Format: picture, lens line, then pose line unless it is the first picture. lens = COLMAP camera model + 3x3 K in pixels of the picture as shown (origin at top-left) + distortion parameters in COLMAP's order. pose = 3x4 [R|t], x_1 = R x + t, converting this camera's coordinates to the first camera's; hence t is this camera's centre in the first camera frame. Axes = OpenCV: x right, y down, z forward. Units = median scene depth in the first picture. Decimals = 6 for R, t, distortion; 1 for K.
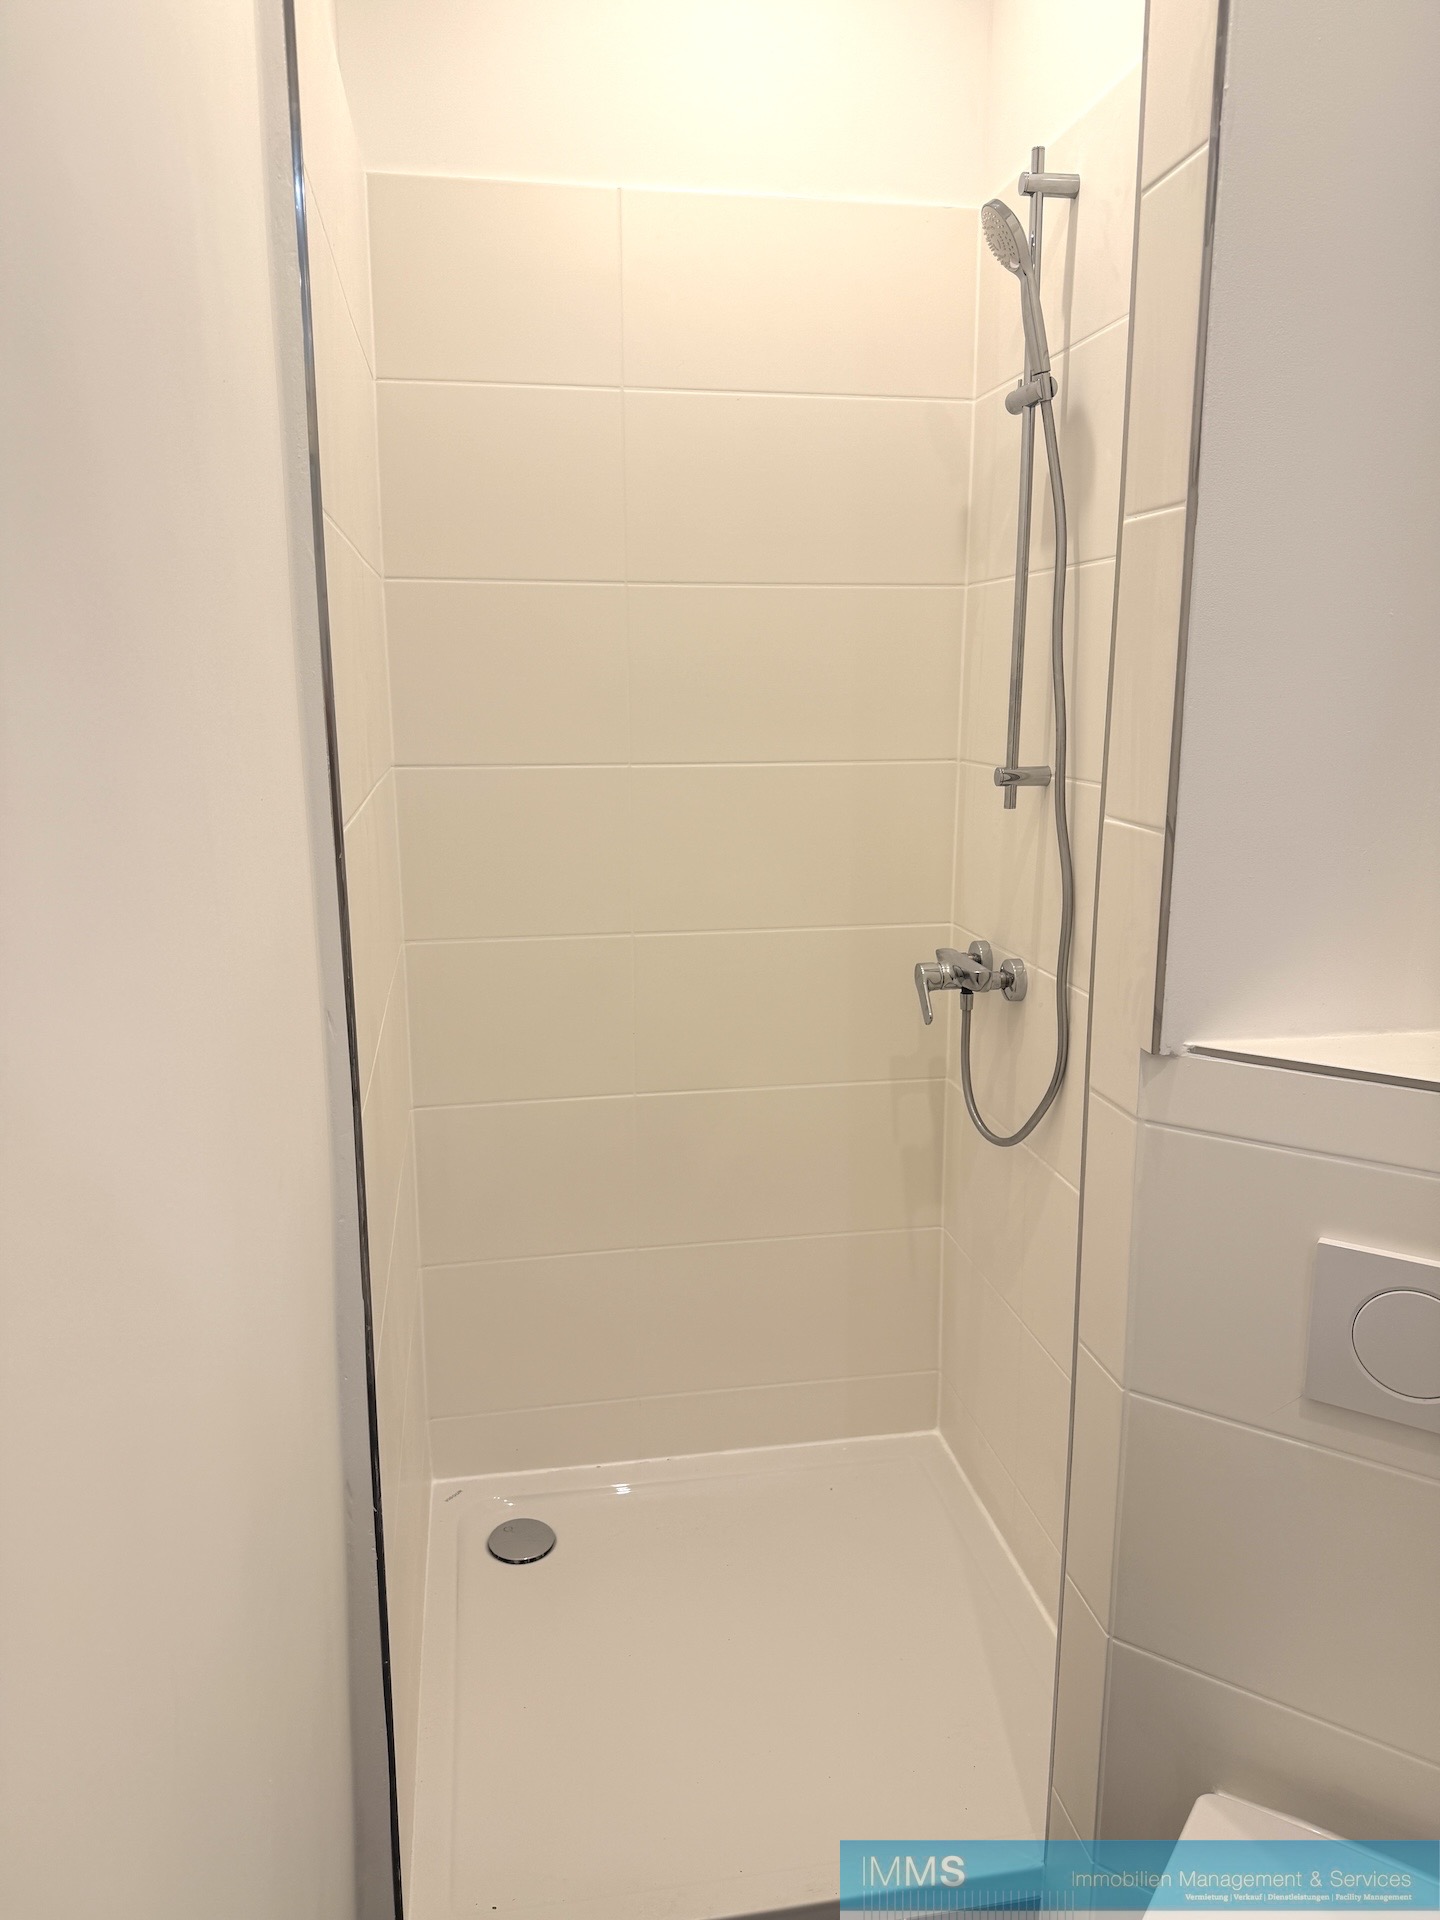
lens RADIAL K [[1366.5, 0, 720.0], [0, 1366.5, 960.0], [0, 0, 1]] dist [0.003877, -0.008340]
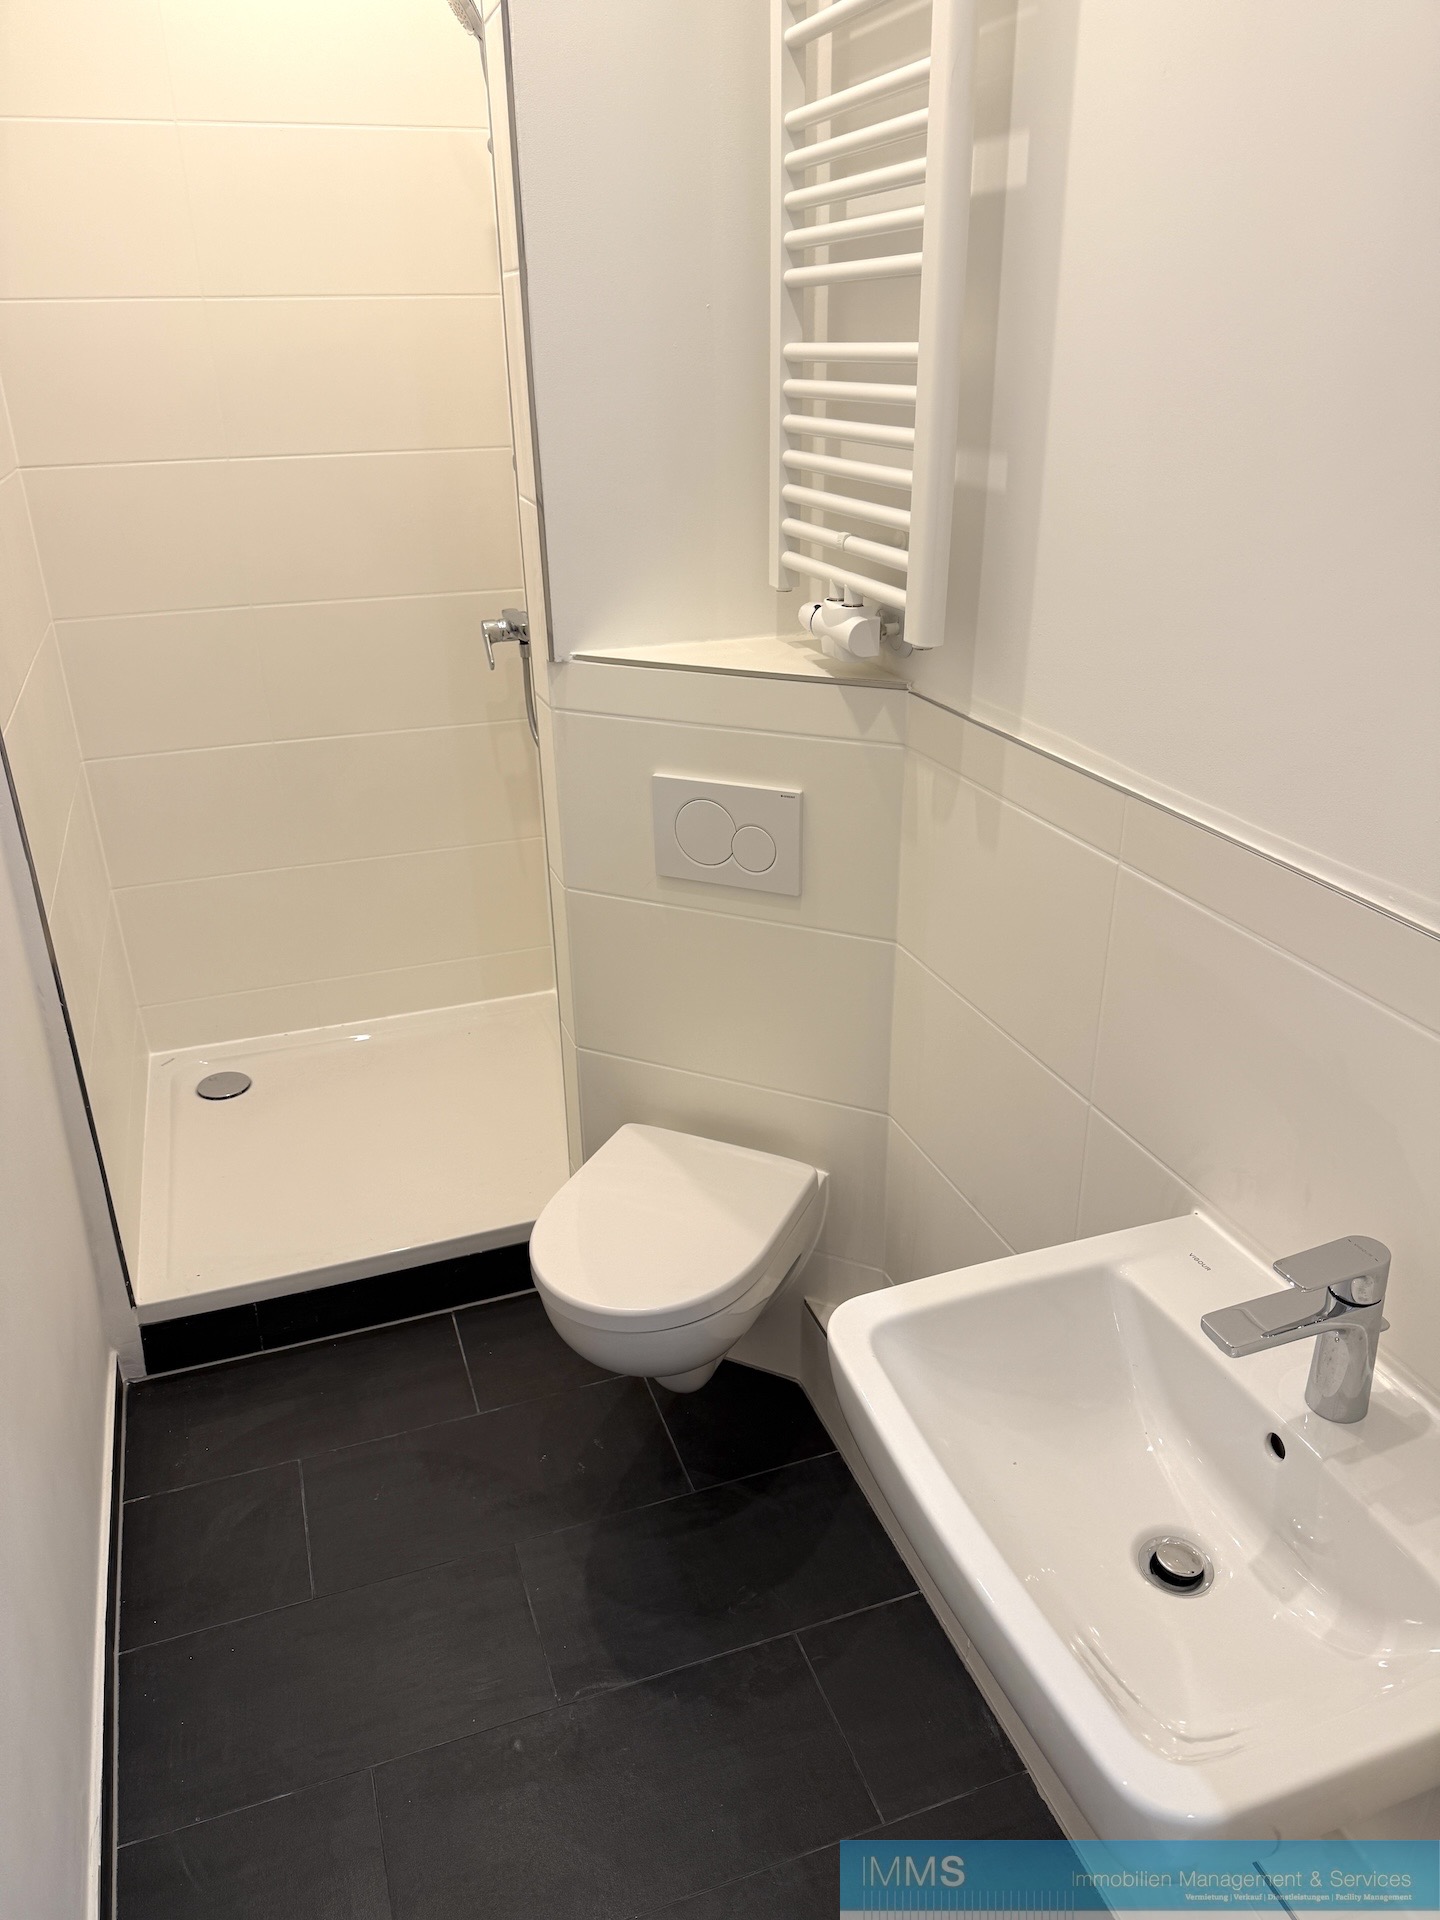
lens RADIAL K [[1329.5, 0, 720.0], [0, 1329.5, 960.0], [0, 0, 1]] dist [0.021202, 0.001373]
pose [[0.984058, -0.085837, 0.155762, 0.158001], [0.048815, 0.972543, 0.227548, 0.041354], [-0.171017, -0.216316, 0.961229, -0.343173]]
